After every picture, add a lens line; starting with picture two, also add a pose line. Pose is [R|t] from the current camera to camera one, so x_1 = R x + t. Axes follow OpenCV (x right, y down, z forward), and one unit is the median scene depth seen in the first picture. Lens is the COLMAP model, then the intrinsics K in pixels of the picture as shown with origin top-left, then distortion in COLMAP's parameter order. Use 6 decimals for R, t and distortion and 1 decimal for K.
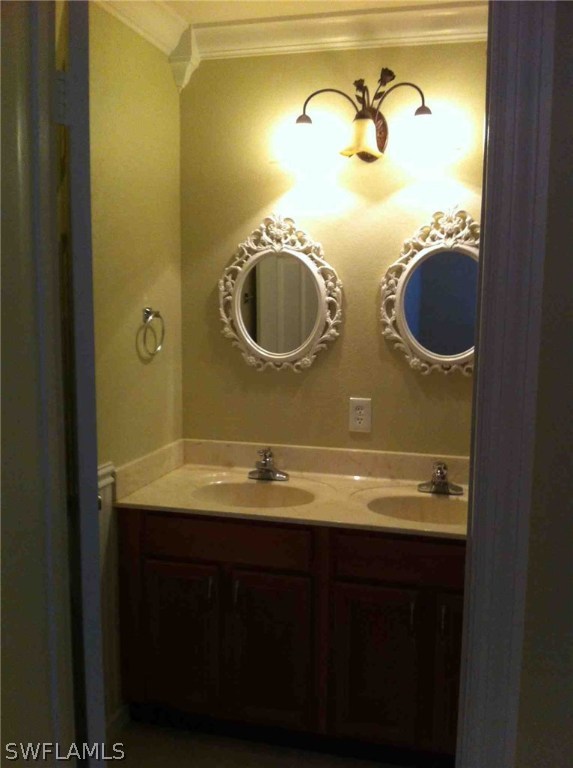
lens RADIAL K [[742.0, 0, 286.5], [0, 742.0, 384.0], [0, 0, 1]] dist [0.066861, -0.207736]
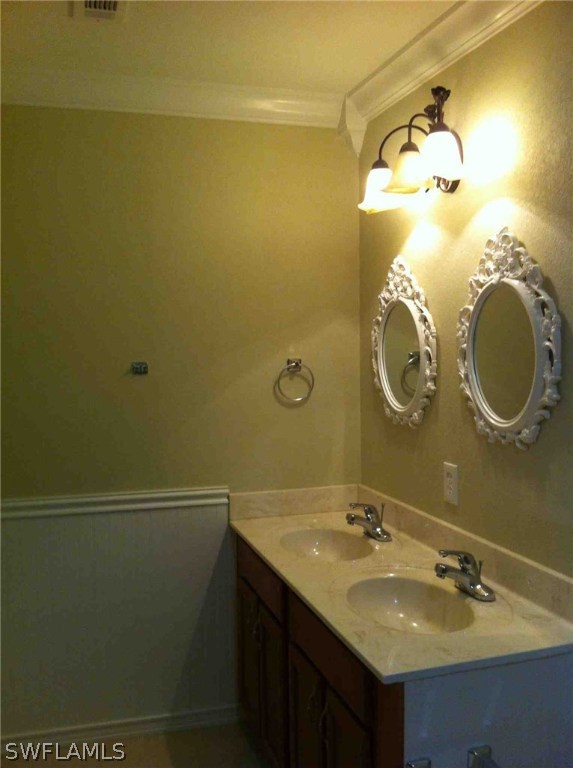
lens RADIAL K [[742.0, 0, 286.5], [0, 742.0, 384.0], [0, 0, 1]] dist [0.066861, -0.207736]
pose [[0.531915, 0.032049, -0.846191, 0.740474], [-0.088297, 0.995935, -0.017783, -0.041261], [0.842182, 0.084175, 0.532582, 0.386004]]
